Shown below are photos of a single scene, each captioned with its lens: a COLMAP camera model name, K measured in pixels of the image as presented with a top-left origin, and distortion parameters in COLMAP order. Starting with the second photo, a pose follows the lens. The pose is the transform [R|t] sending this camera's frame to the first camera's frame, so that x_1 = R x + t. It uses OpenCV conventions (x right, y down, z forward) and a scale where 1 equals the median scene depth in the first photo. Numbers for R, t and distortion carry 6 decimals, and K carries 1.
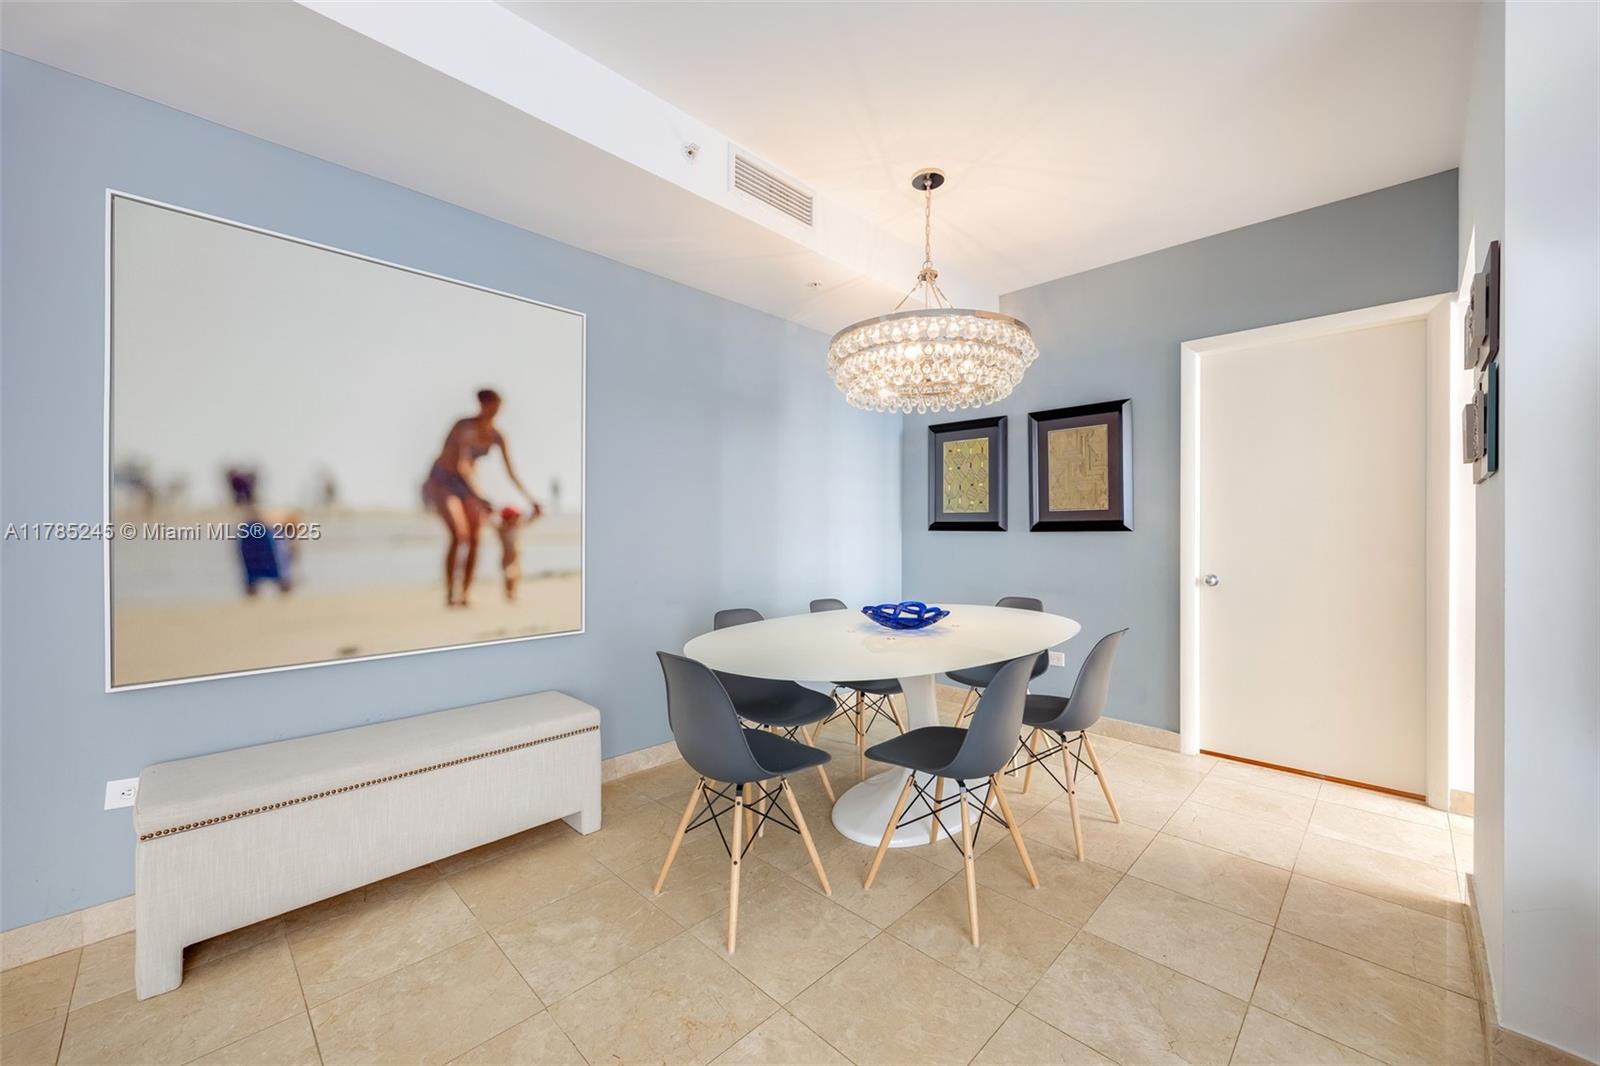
lens RADIAL K [[621.6, 0, 800.9], [0, 621.6, 531.8], [0, 0, 1]] dist [-0.001537, -0.000217]
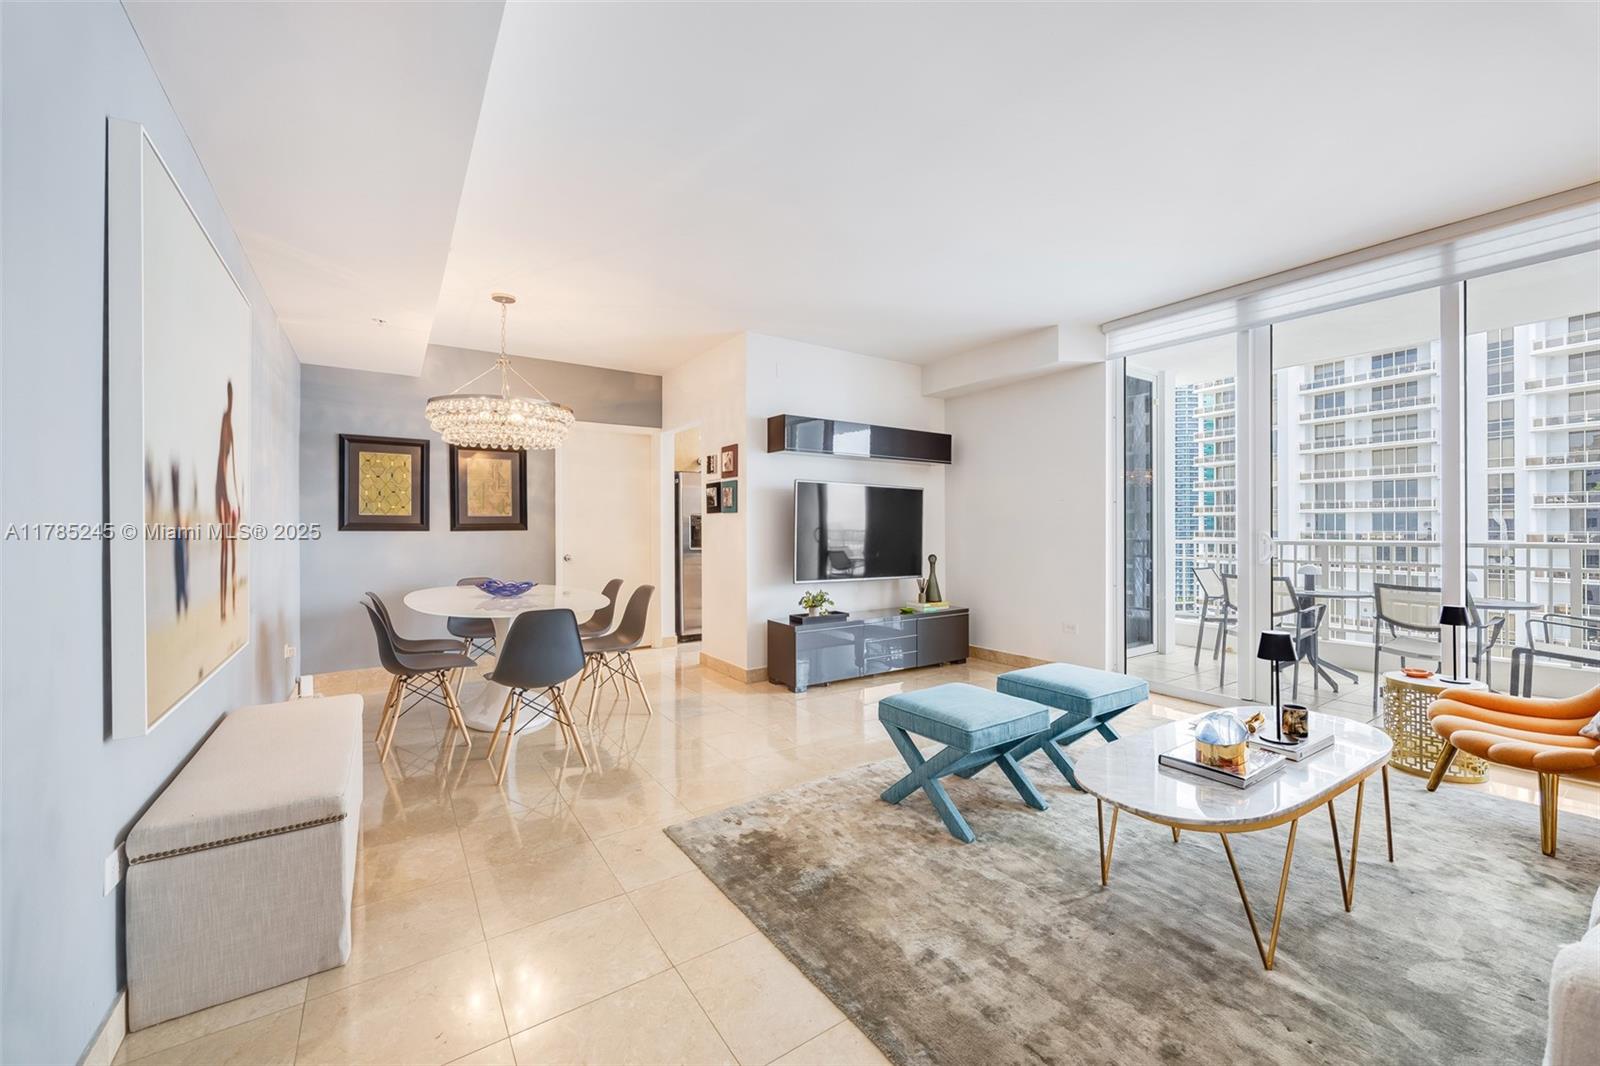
lens RADIAL K [[621.6, 0, 803.4], [0, 621.6, 527.0], [0, 0, 1]] dist [-0.001537, -0.000217]
pose [[0.193103, 0.002373, 0.981176, -0.763373], [0.008603, 0.999955, -0.004111, 0.003606], [-0.981141, 0.009235, 0.193074, -0.005107]]
